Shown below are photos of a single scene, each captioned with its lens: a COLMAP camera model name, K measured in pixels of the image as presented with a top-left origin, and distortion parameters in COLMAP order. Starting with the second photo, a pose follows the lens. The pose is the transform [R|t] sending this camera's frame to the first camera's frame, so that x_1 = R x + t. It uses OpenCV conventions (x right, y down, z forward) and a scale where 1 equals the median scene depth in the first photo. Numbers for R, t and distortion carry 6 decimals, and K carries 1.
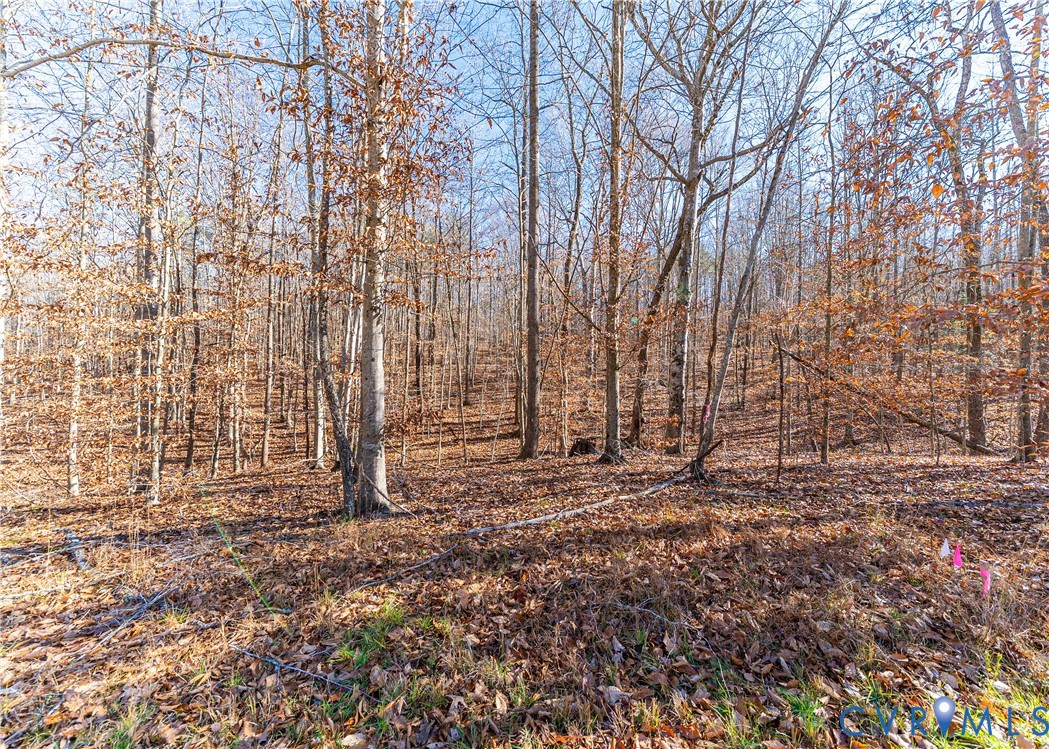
lens RADIAL K [[382.2, 0, 524.4], [0, 382.2, 376.2], [0, 0, 1]] dist [0.000054, -0.000006]
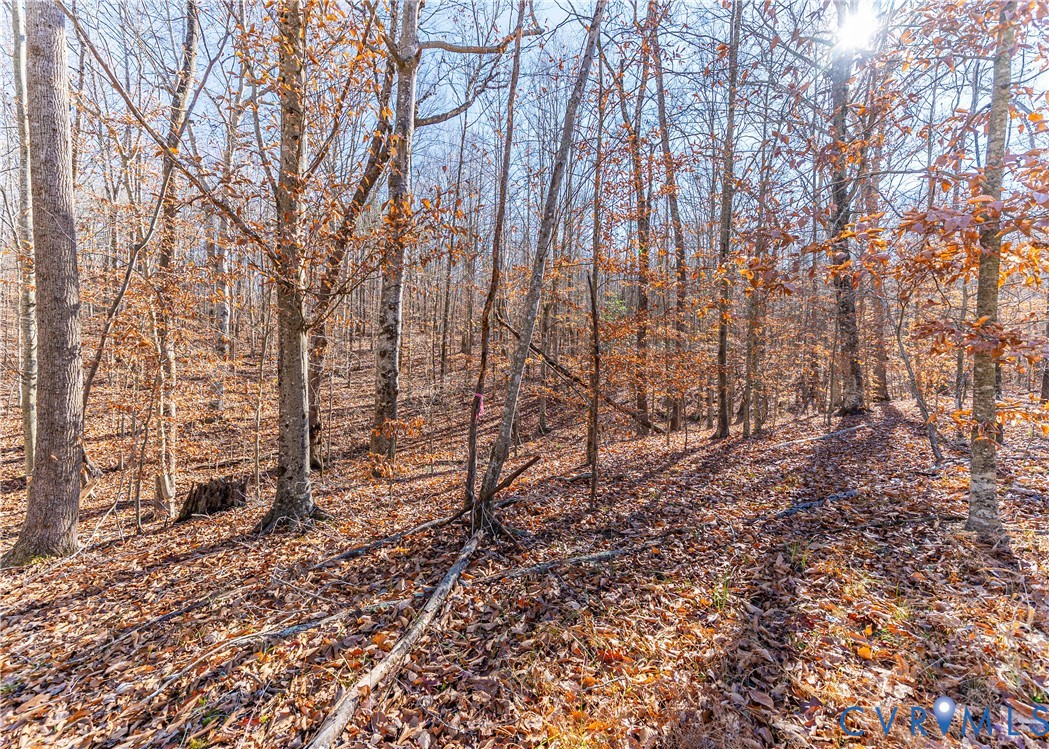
lens RADIAL K [[446.8, 0, 524.3], [0, 446.8, 373.9], [0, 0, 1]] dist [0.011635, -0.000036]
pose [[0.719801, -0.007585, 0.694140, 0.041080], [0.001647, 0.999956, 0.009219, 0.026922], [-0.694179, -0.005493, 0.719781, 0.322746]]
